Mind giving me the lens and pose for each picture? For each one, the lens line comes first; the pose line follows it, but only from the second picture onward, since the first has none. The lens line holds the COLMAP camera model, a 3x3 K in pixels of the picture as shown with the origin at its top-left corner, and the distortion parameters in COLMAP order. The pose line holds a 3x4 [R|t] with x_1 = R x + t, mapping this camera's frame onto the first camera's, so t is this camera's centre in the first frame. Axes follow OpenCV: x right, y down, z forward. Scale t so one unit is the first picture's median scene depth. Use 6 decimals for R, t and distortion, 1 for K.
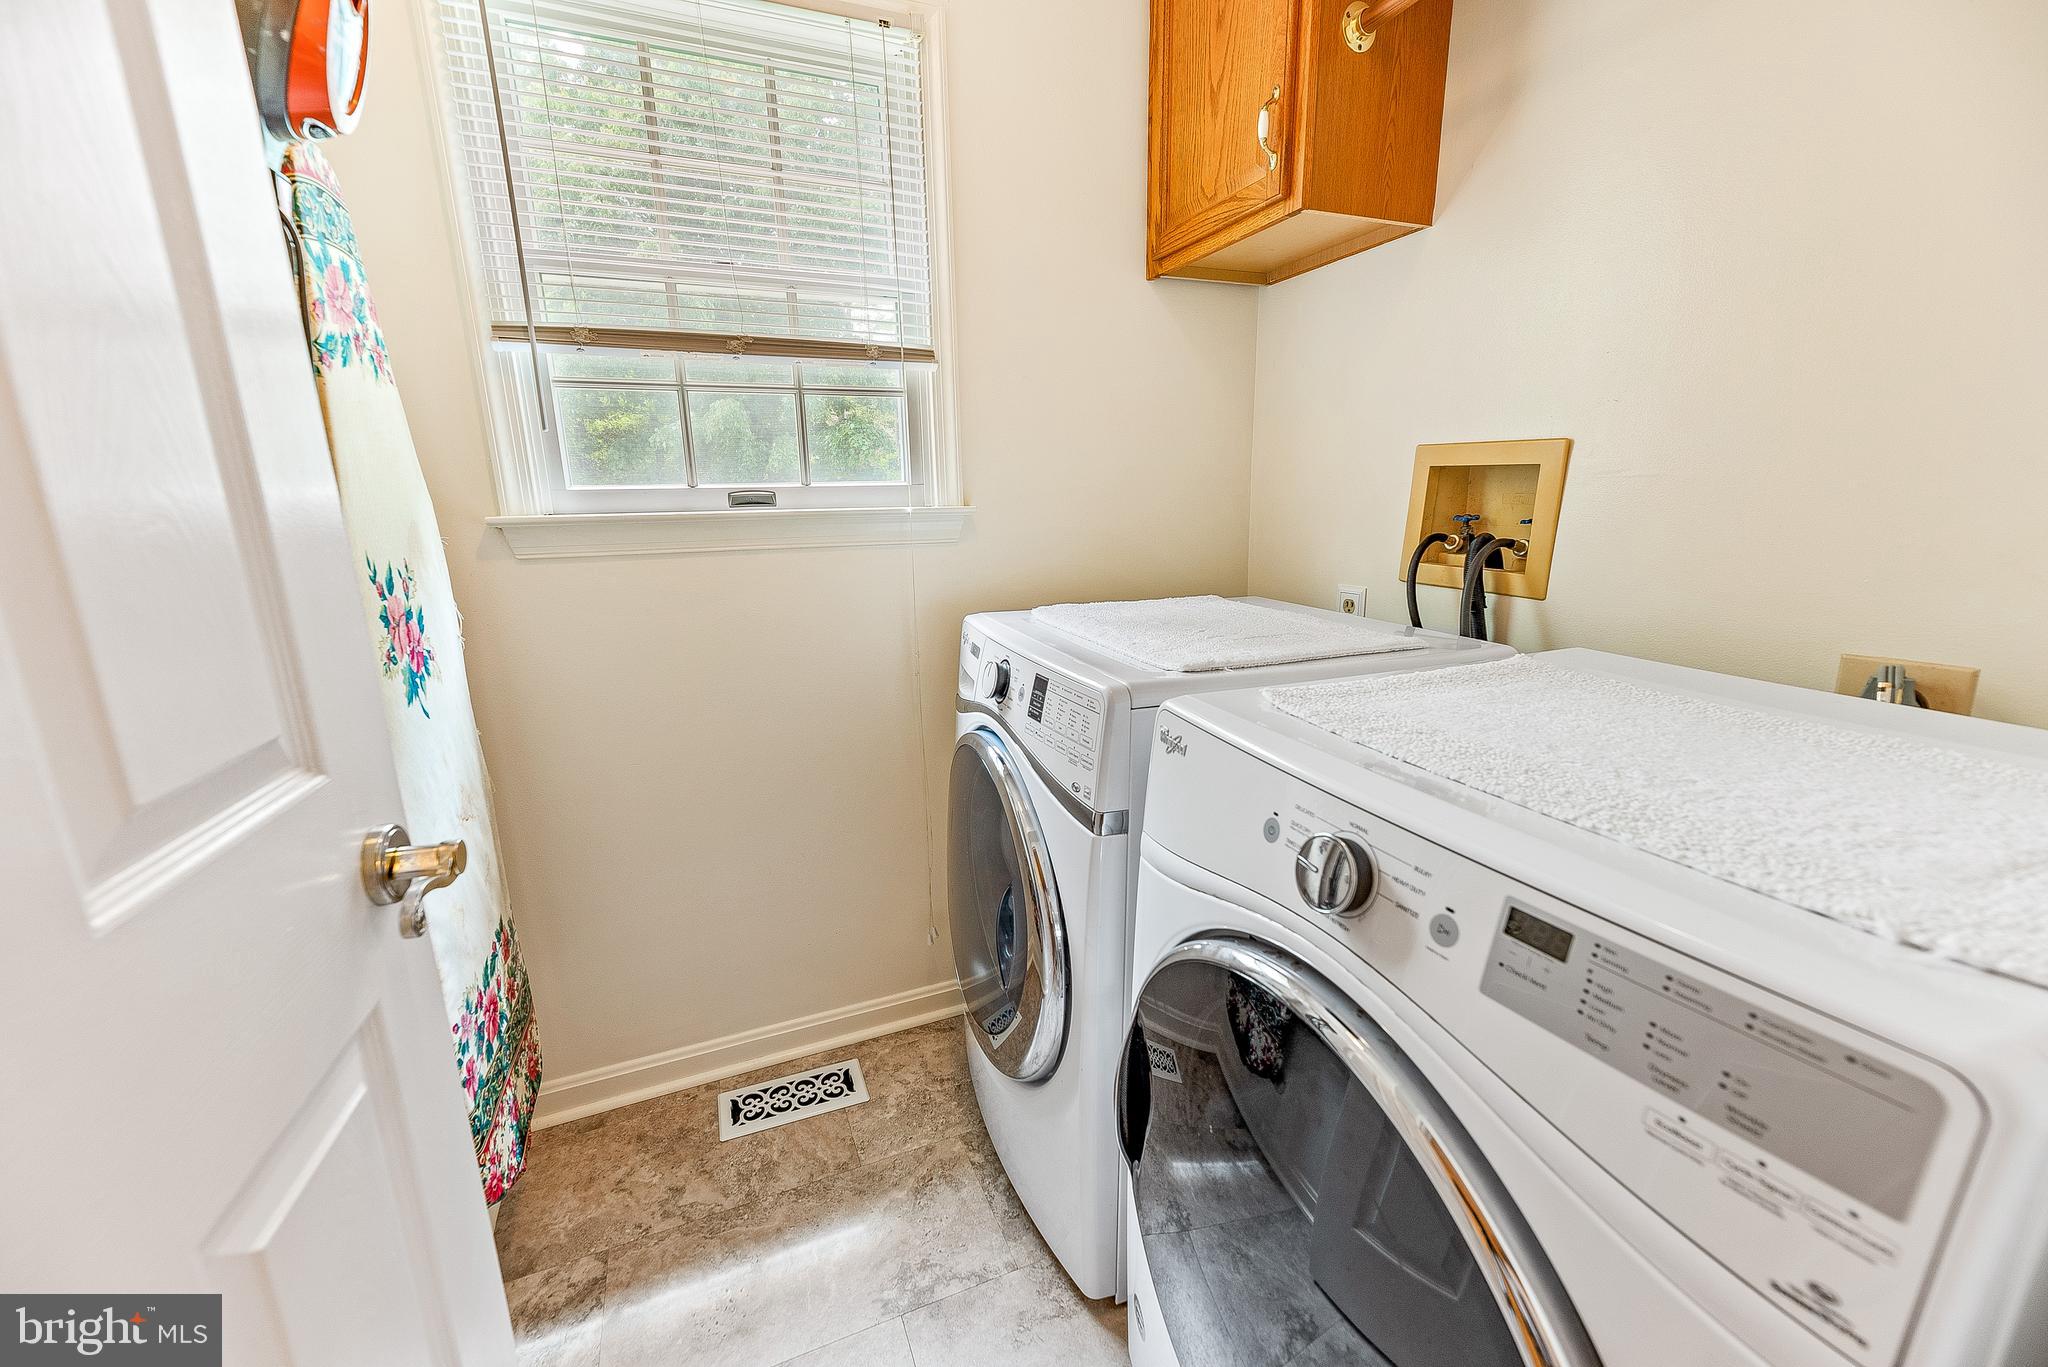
lens RADIAL K [[786.7, 0, 1026.4], [0, 786.7, 683.5], [0, 0, 1]] dist [0.007945, 0.000036]
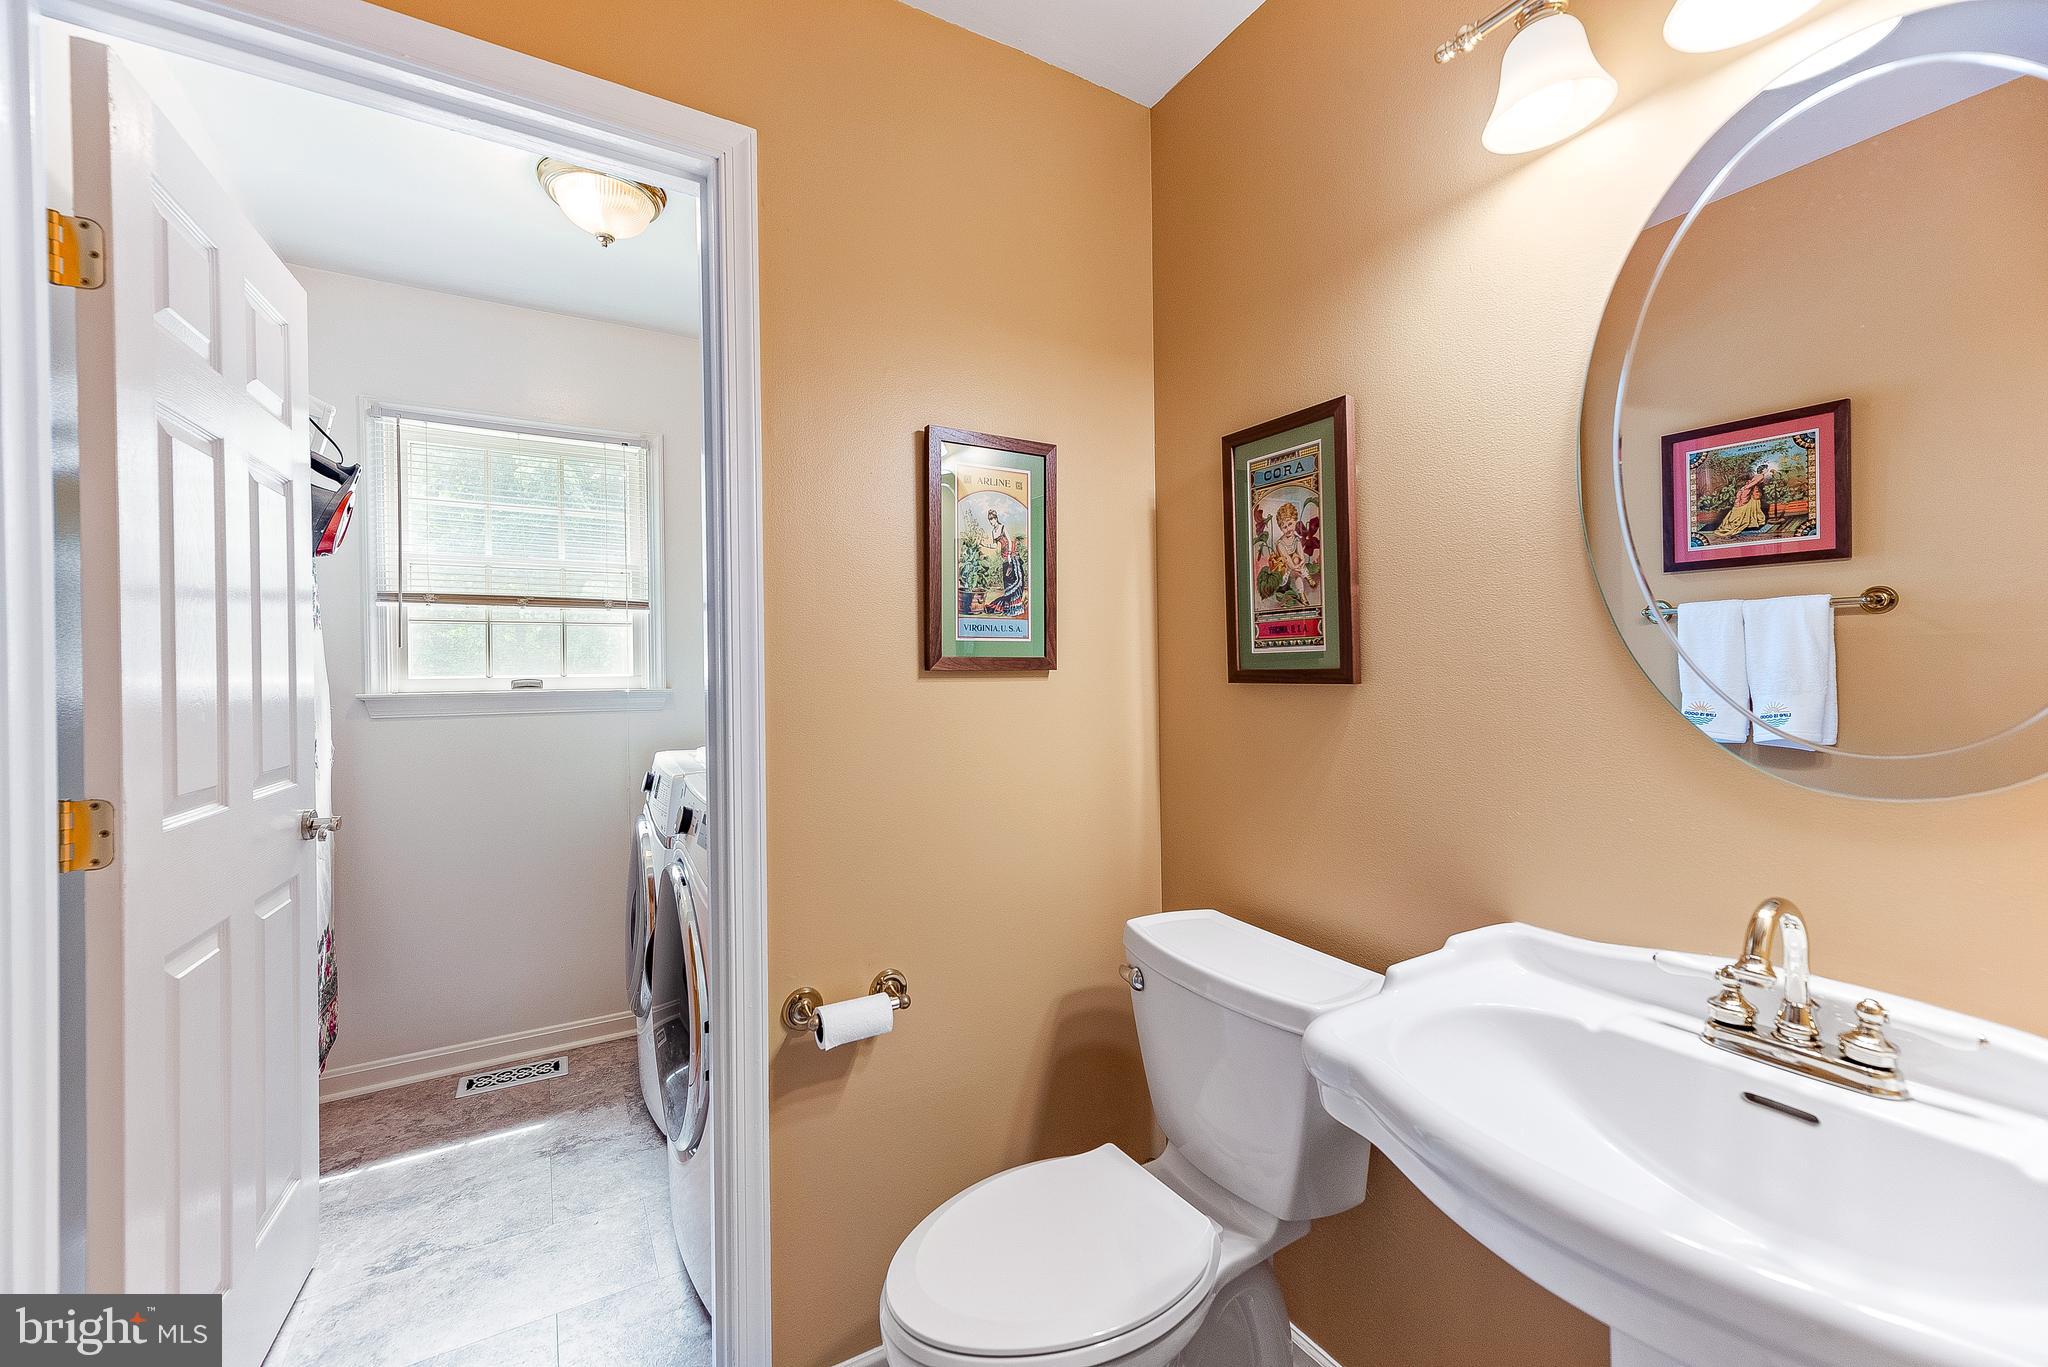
lens RADIAL K [[832.8, 0, 1025.7], [0, 832.8, 682.3], [0, 0, 1]] dist [0.014953, 0.001208]
pose [[0.993748, 0.003650, 0.111587, 0.553932], [0.021681, 0.974129, -0.224949, 0.203952], [-0.109521, 0.225962, 0.967960, -0.925558]]
